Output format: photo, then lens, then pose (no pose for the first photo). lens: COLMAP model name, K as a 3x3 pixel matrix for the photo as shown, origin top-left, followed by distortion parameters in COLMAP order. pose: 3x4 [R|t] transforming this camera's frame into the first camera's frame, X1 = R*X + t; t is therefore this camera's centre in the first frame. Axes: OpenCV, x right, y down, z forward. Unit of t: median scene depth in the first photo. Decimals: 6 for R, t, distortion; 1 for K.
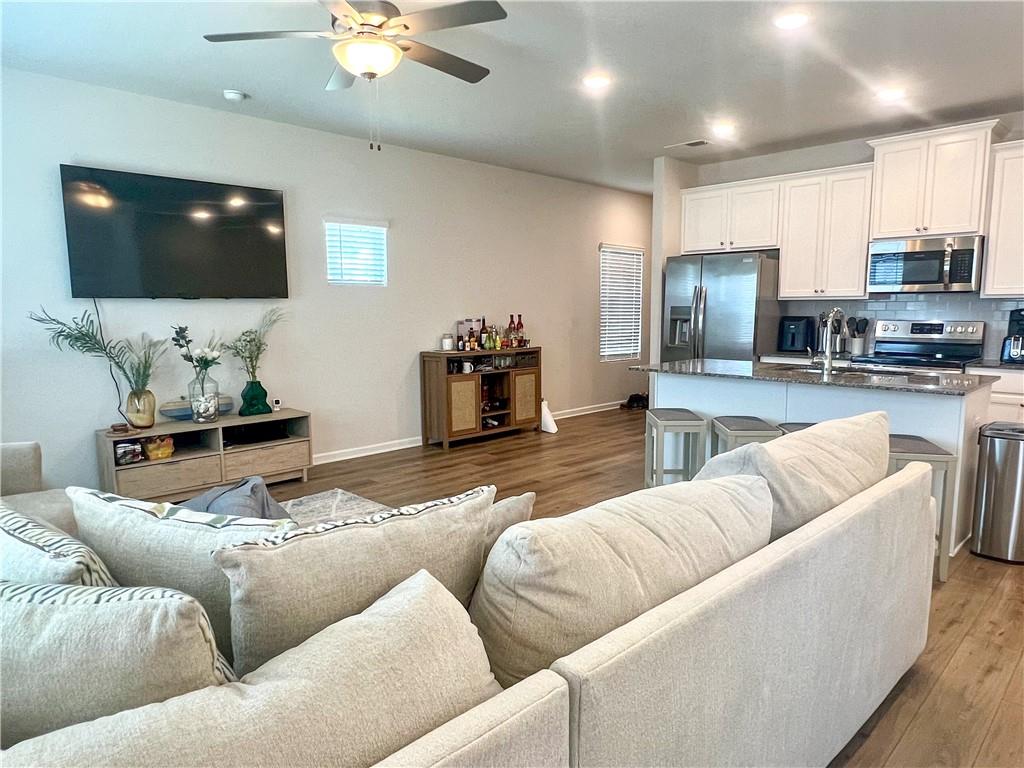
lens RADIAL K [[632.7, 0, 512.1], [0, 632.7, 384.9], [0, 0, 1]] dist [-0.005987, 0.001346]
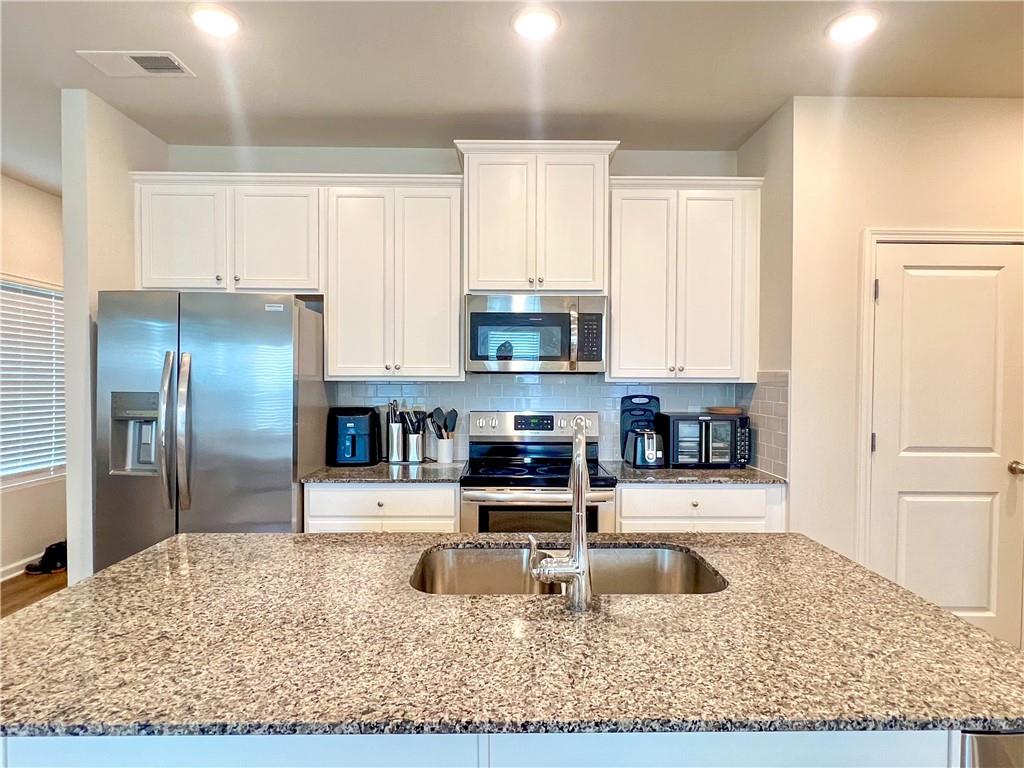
lens RADIAL K [[563.1, 0, 515.6], [0, 563.1, 384.8], [0, 0, 1]] dist [-0.010787, -0.001897]
pose [[0.684451, -0.005793, 0.729036, 0.160403], [0.081183, 0.994355, -0.068317, -0.080376], [-0.724525, 0.105945, 0.681058, 0.516017]]
